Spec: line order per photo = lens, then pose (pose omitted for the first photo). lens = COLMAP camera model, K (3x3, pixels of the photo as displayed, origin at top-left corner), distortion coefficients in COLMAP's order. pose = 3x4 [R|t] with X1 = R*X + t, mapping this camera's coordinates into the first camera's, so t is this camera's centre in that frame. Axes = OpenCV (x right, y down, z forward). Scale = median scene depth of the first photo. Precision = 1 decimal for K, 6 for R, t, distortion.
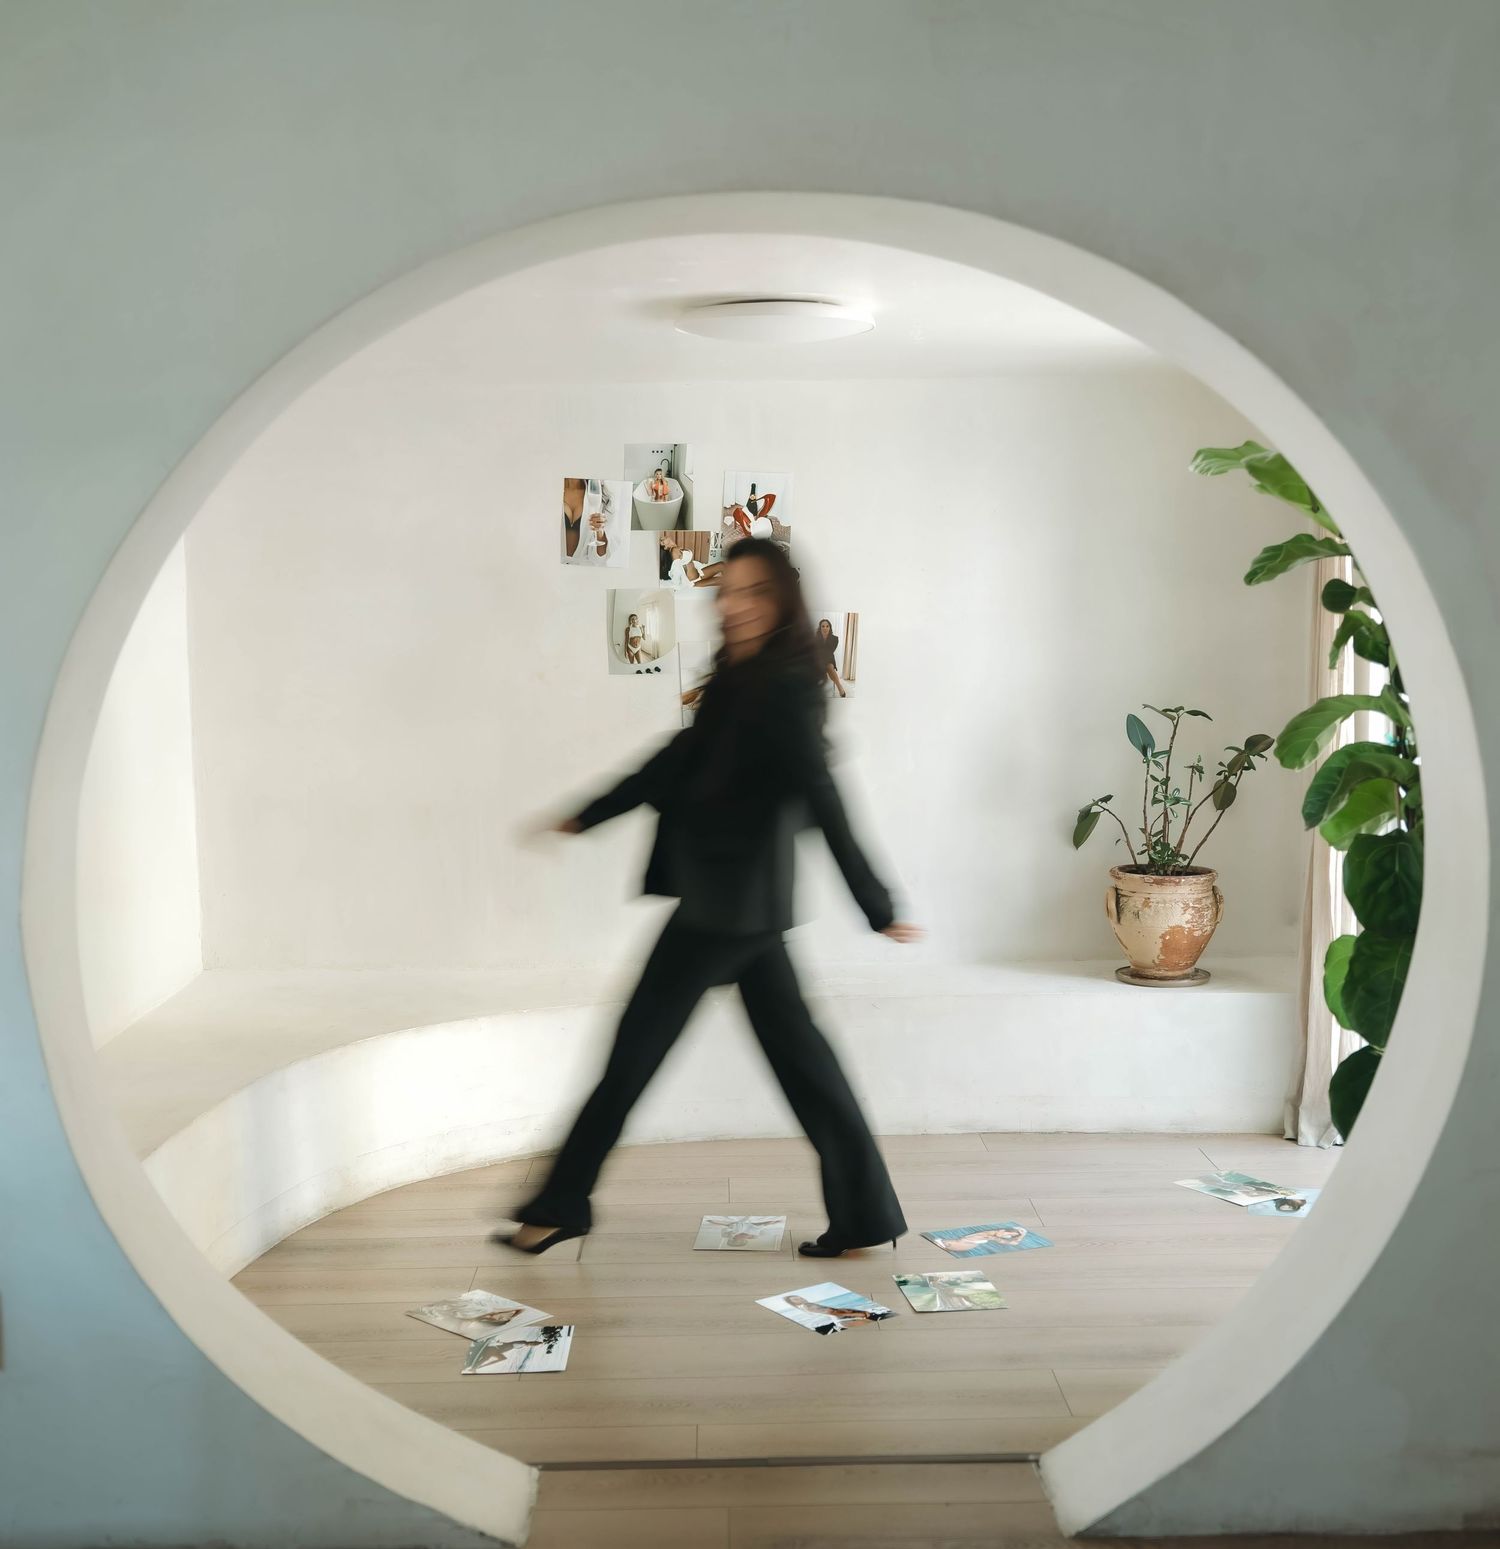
lens RADIAL K [[2054.5, 0, 753.9], [0, 2054.5, 821.1], [0, 0, 1]] dist [0.007252, 0.000000]
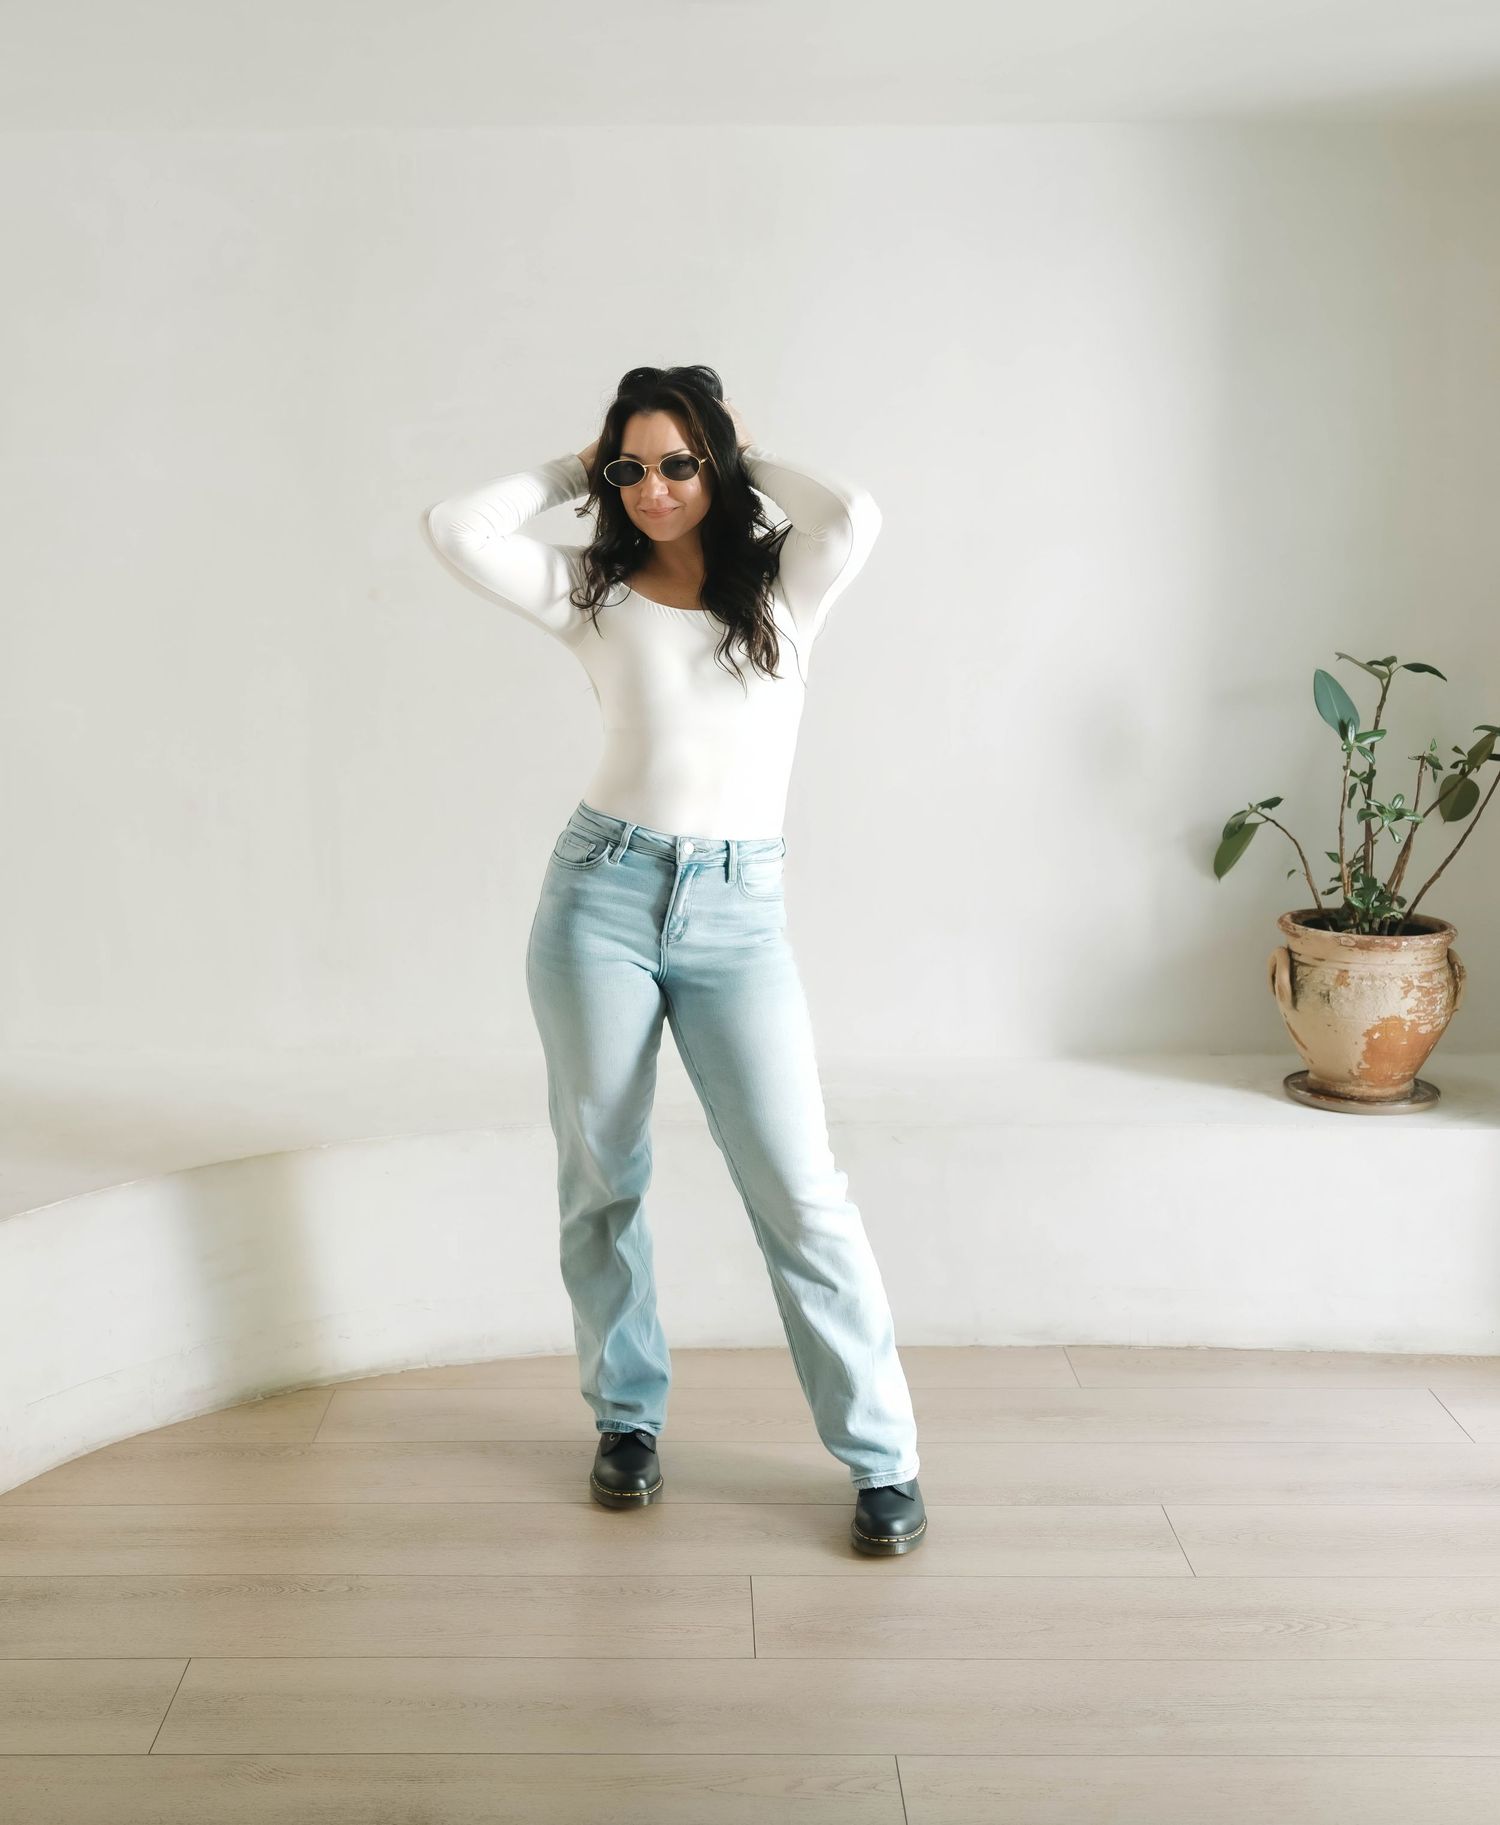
lens RADIAL K [[2176.6, 0, 666.5], [0, 2176.6, 758.0], [0, 0, 1]] dist [0.015500, 0.000000]
pose [[0.999338, 0.015004, -0.033133, 0.009540], [-0.014542, 0.999794, 0.014141, -0.032311], [0.033339, -0.013650, 0.999351, 0.341957]]
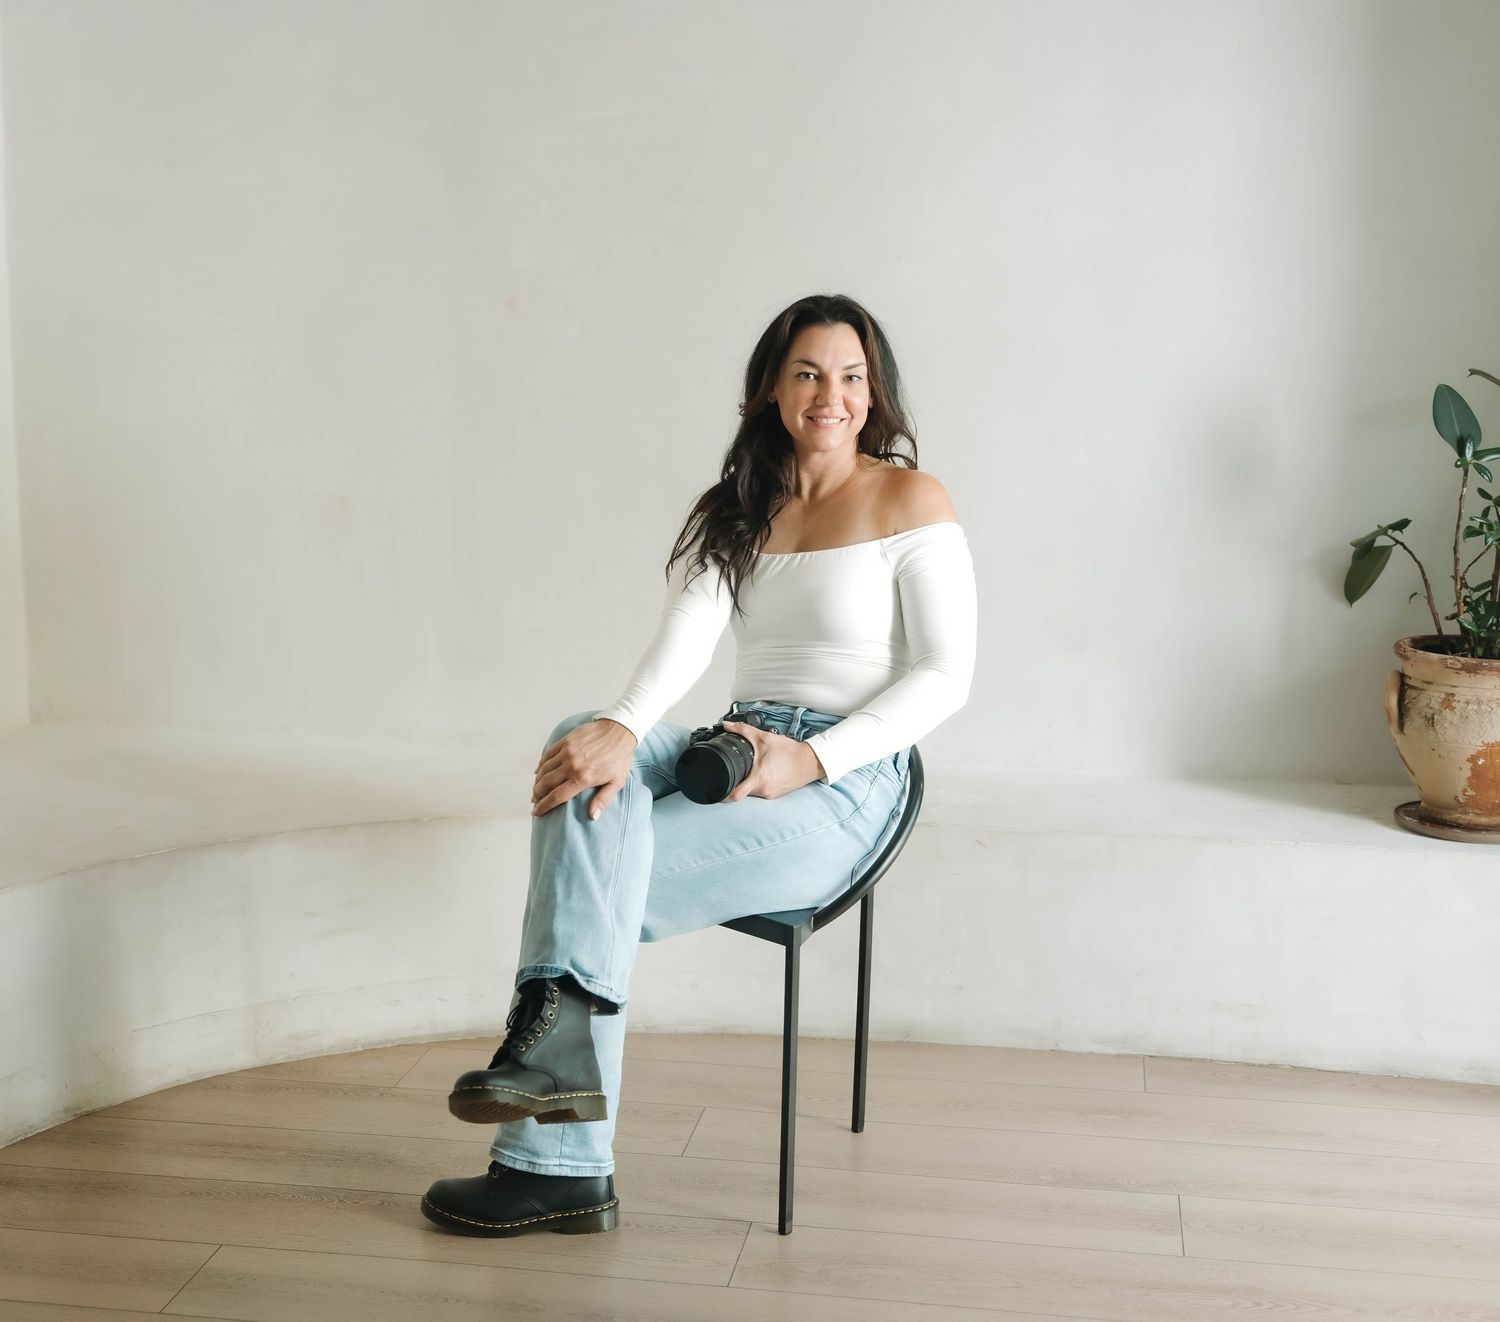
lens RADIAL K [[2277.4, 0, 745.4], [0, 2277.4, 673.9], [0, 0, 1]] dist [0.022008, 0.000000]
pose [[0.979086, 0.052691, -0.196503, 0.120561], [-0.039323, 0.996678, 0.071322, -0.007729], [0.199608, -0.062103, 0.977906, 0.307742]]
